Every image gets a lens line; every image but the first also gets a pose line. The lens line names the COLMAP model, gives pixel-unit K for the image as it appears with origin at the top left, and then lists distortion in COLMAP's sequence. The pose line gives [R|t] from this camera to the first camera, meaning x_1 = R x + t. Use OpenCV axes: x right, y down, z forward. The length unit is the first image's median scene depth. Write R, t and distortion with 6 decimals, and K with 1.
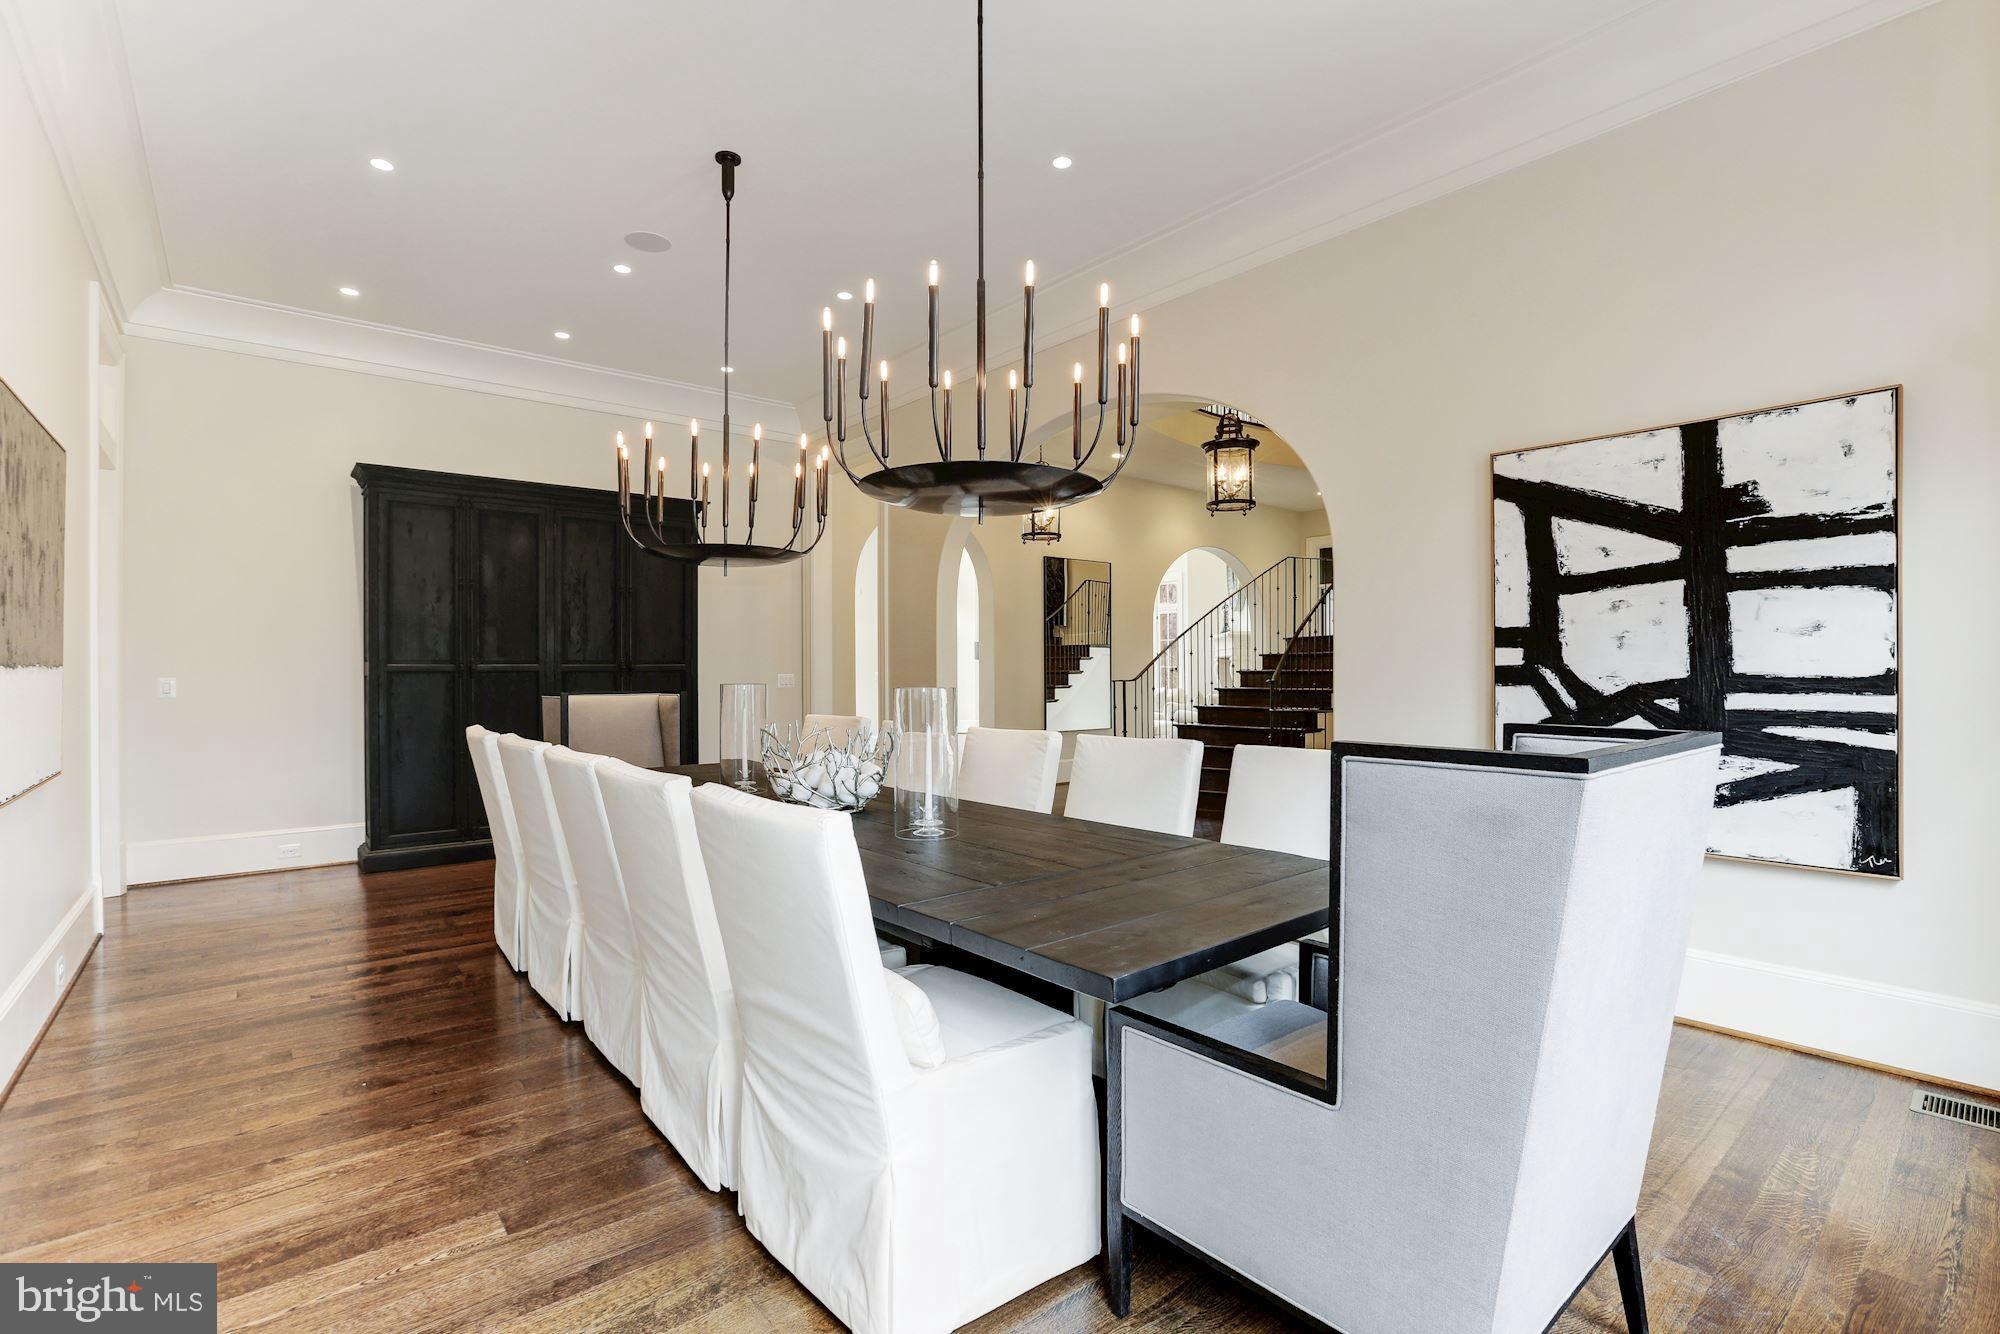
lens RADIAL K [[907.8, 0, 1000.0], [0, 907.8, 667.0], [0, 0, 1]] dist [-0.034625, -0.000118]
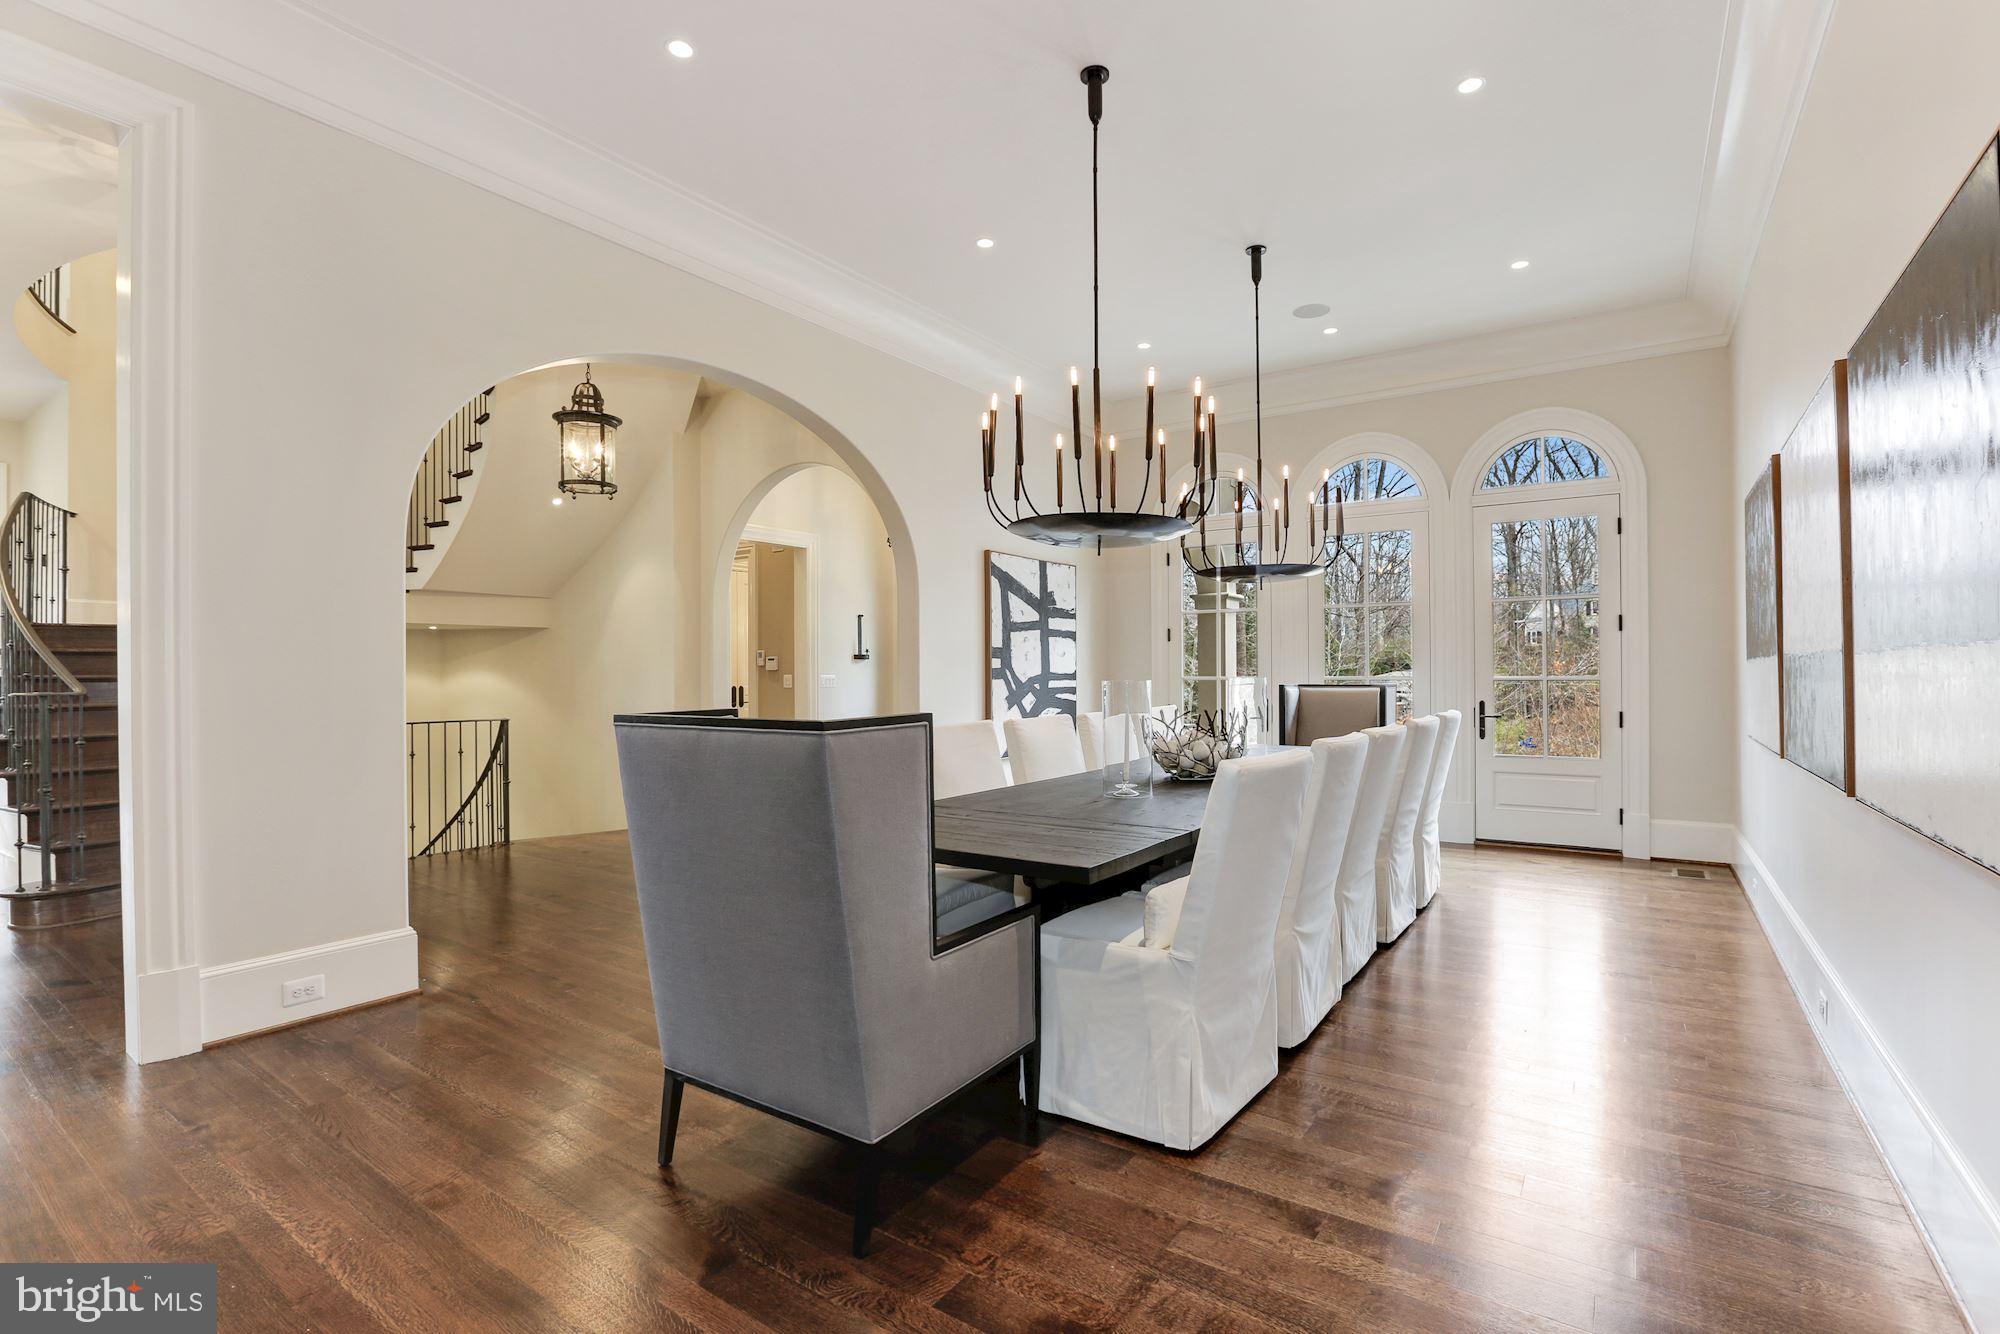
lens RADIAL K [[952.6, 0, 1000.0], [0, 952.6, 667.0], [0, 0, 1]] dist [-0.087671, 0.000001]
pose [[-0.271685, 0.006872, 0.962362, -1.470904], [0.000302, 0.999975, -0.007055, 0.010283], [-0.962386, -0.001626, -0.271680, 1.722489]]
